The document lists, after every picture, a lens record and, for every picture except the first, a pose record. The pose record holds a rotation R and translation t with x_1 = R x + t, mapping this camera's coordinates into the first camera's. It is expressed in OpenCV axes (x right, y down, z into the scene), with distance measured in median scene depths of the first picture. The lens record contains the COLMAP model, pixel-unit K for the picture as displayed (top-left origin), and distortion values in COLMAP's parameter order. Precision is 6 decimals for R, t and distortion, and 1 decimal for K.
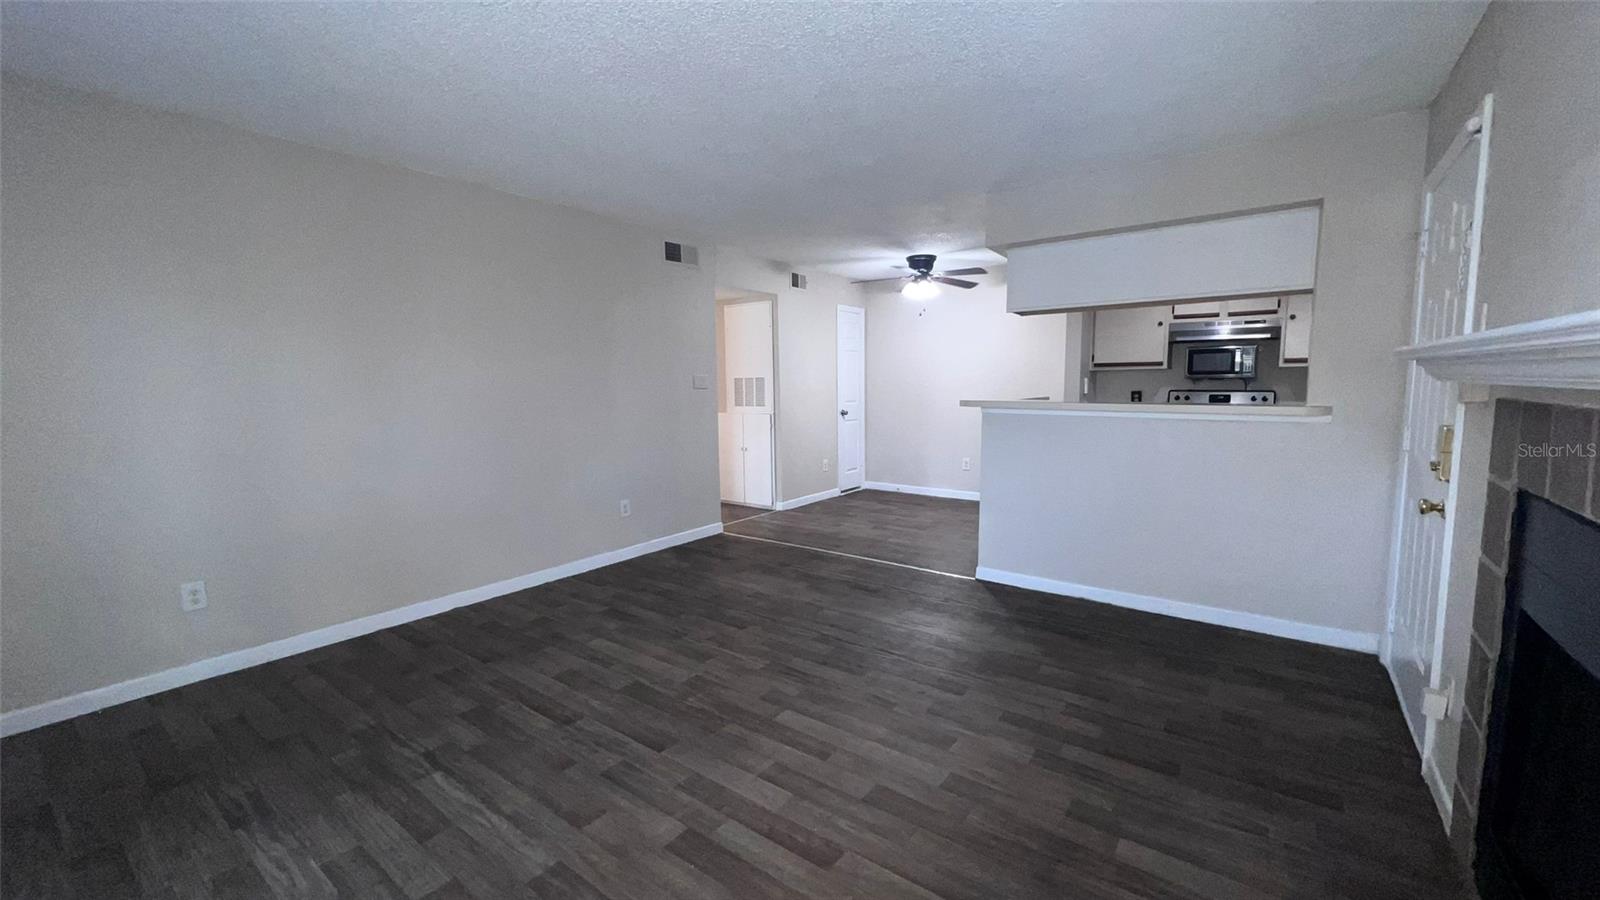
lens RADIAL K [[639.3, 0, 799.4], [0, 639.3, 452.3], [0, 0, 1]] dist [0.003163, -0.000325]
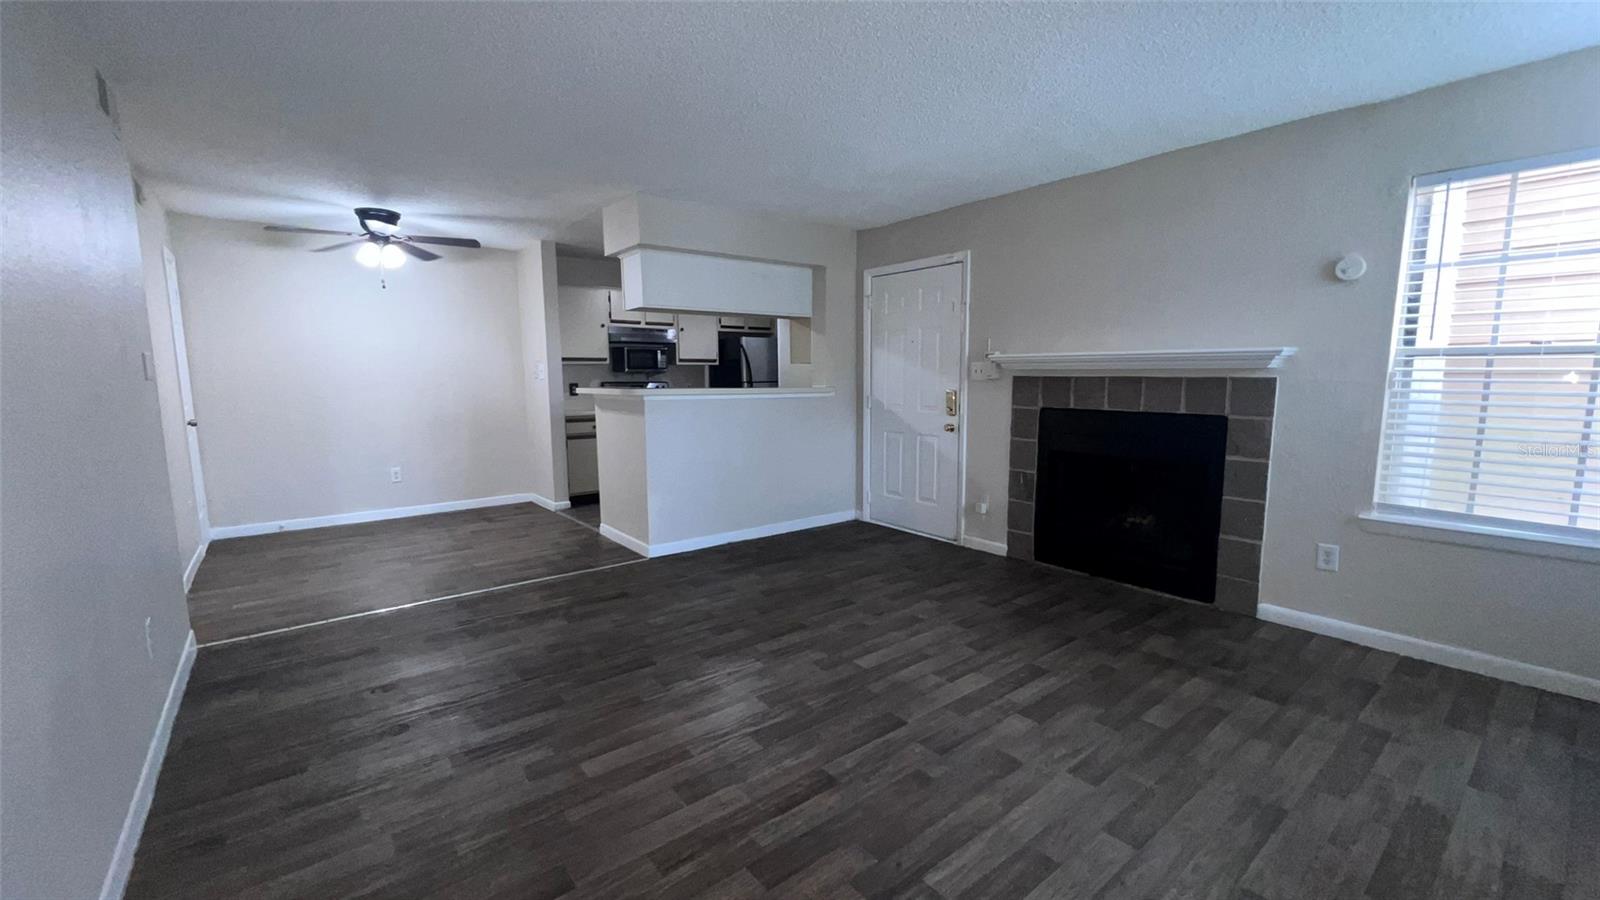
lens RADIAL K [[639.3, 0, 799.4], [0, 639.3, 452.3], [0, 0, 1]] dist [0.003163, -0.000325]
pose [[0.250914, -0.107529, 0.962019, -0.950000], [0.107044, 0.990798, 0.082827, -0.052639], [-0.962073, 0.082196, 0.260115, 0.680702]]
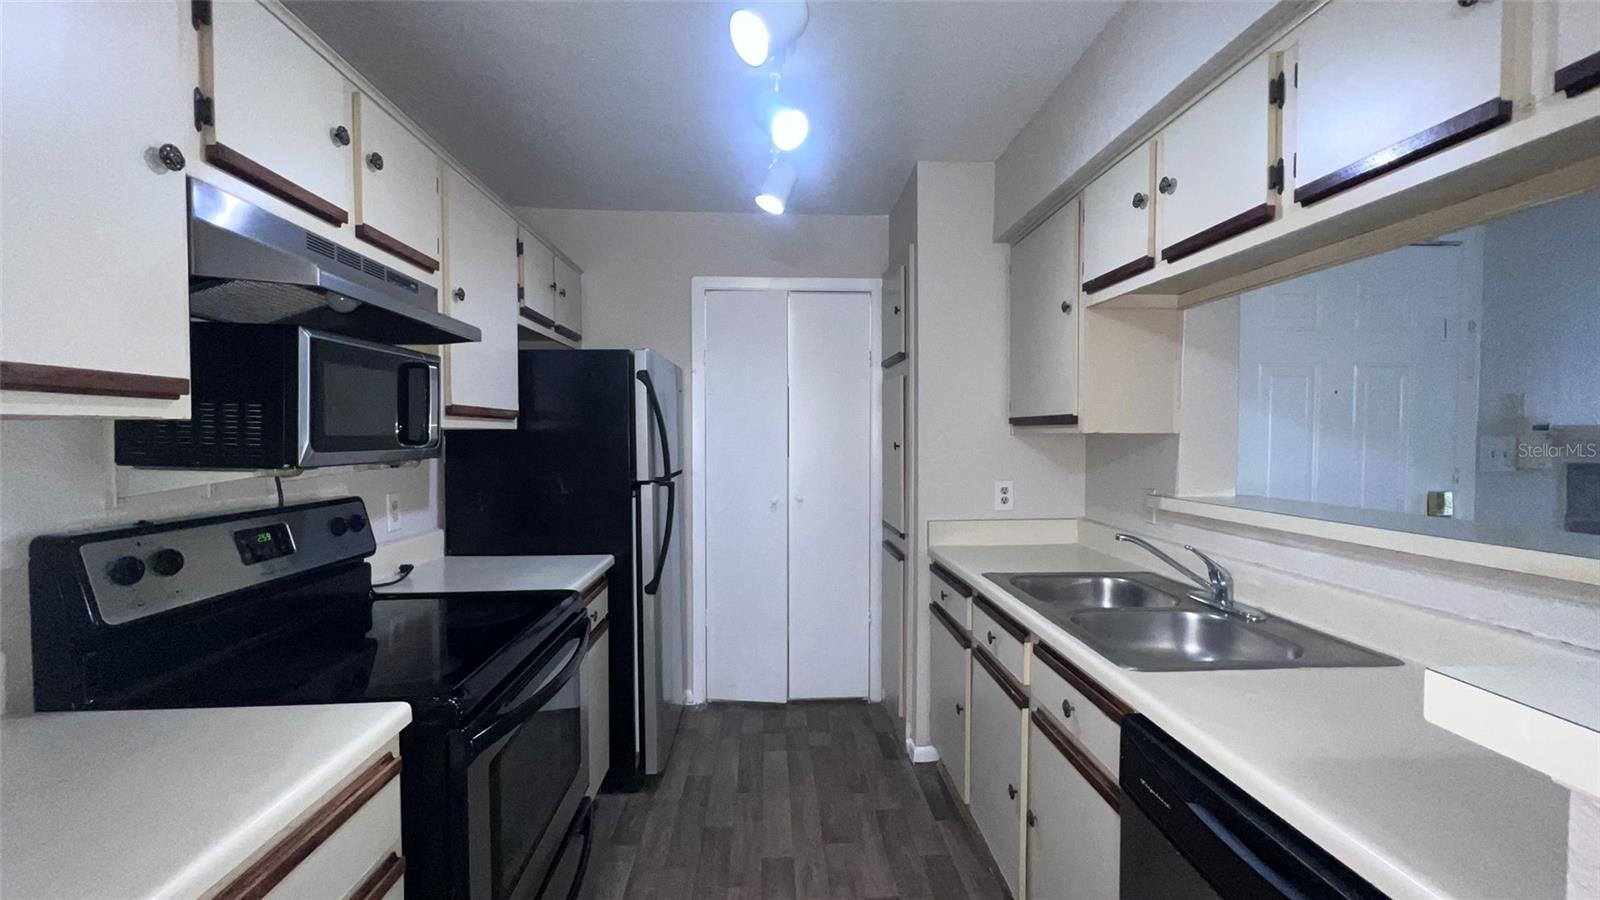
lens RADIAL K [[639.3, 0, 799.4], [0, 639.3, 452.3], [0, 0, 1]] dist [0.003163, -0.000325]
pose [[-0.655496, -0.013499, 0.755078, 0.605329], [0.089259, 0.991447, 0.095211, -0.233528], [-0.749905, 0.129808, -0.648685, 1.867487]]
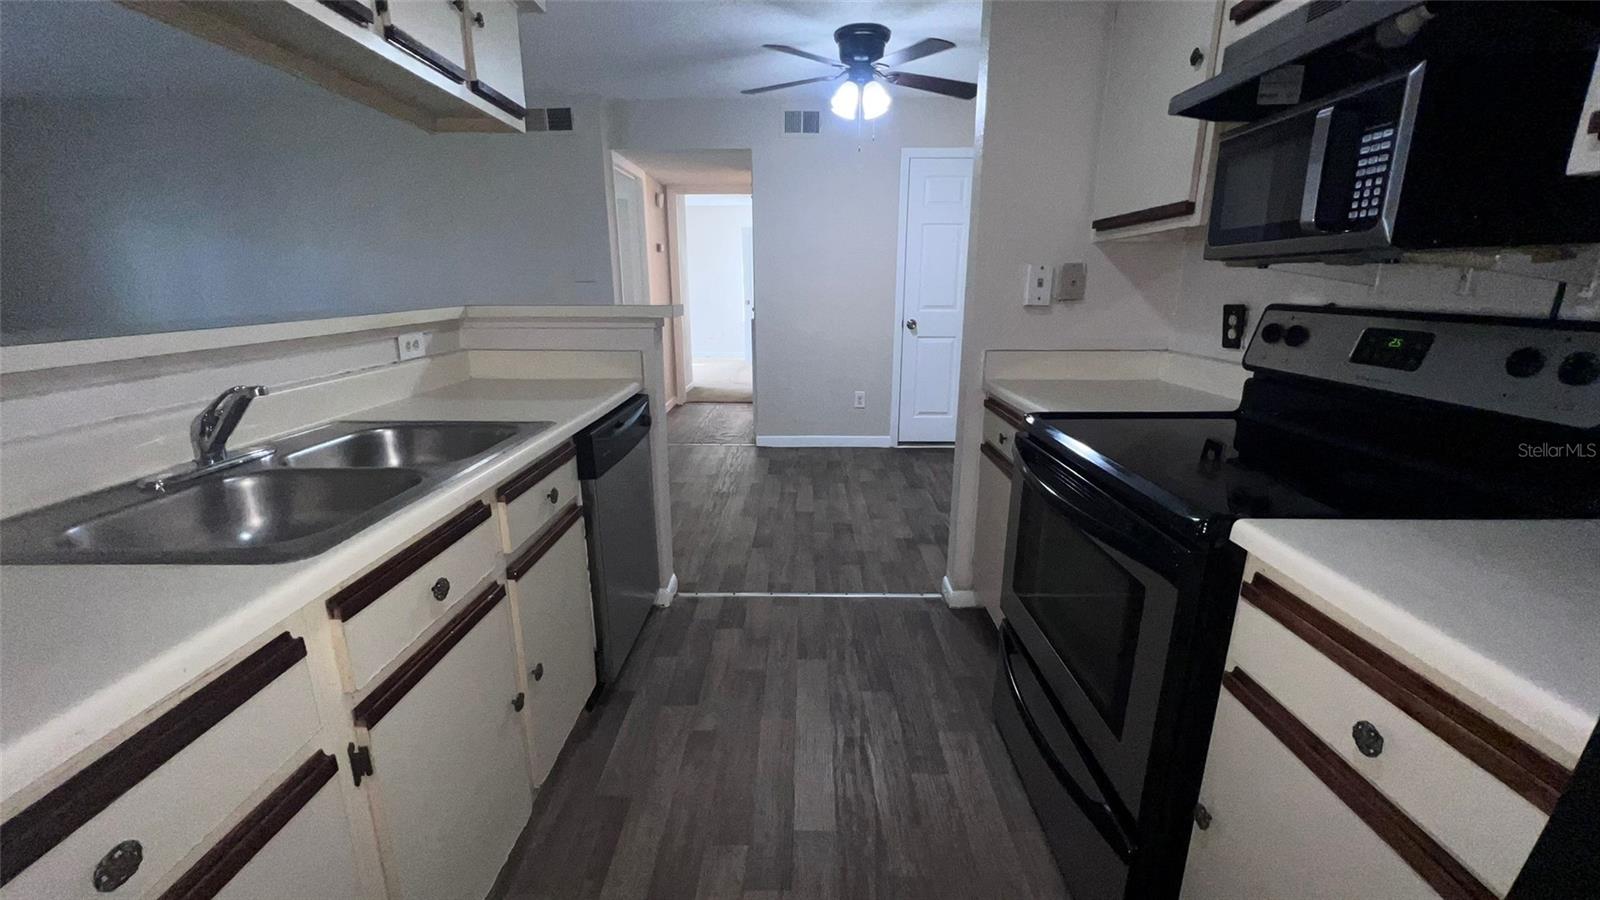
lens RADIAL K [[639.3, 0, 799.4], [0, 639.3, 452.3], [0, 0, 1]] dist [0.003163, -0.000325]
pose [[0.586957, 0.215593, -0.780385, 1.345683], [-0.088799, 0.975221, 0.202630, -0.140786], [0.804734, -0.049638, 0.591557, 1.292896]]
